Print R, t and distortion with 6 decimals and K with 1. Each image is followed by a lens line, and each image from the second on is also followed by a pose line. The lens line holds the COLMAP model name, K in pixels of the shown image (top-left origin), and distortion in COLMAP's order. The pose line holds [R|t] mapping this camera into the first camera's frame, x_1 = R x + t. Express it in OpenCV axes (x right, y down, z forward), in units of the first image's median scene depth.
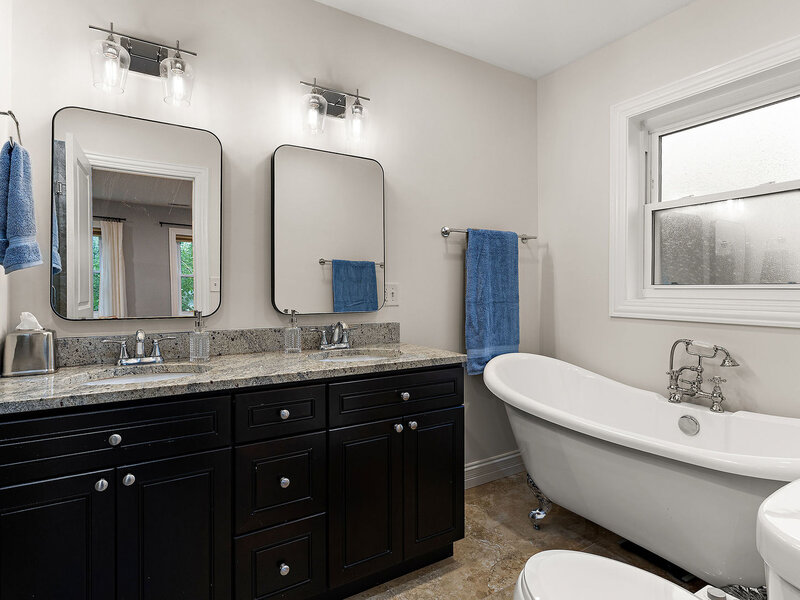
lens RADIAL K [[432.4, 0, 400.0], [0, 432.4, 300.0], [0, 0, 1]] dist [-0.000178, -0.000034]
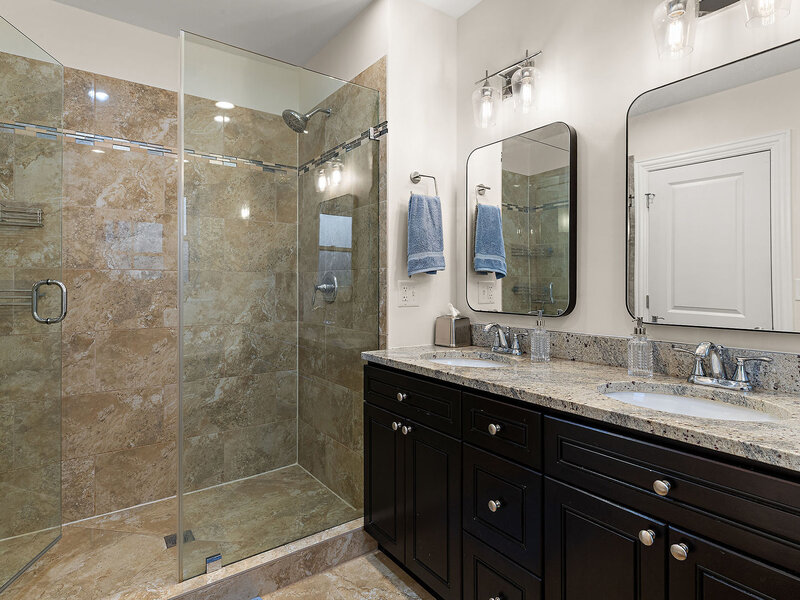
lens RADIAL K [[446.9, 0, 398.2], [0, 446.9, 285.1], [0, 0, 1]] dist [0.000426, -0.000687]
pose [[0.083153, 0.001950, -0.996535, 0.579454], [-0.021626, 0.999766, 0.000152, -0.026734], [0.996302, 0.021539, 0.083176, 0.657580]]
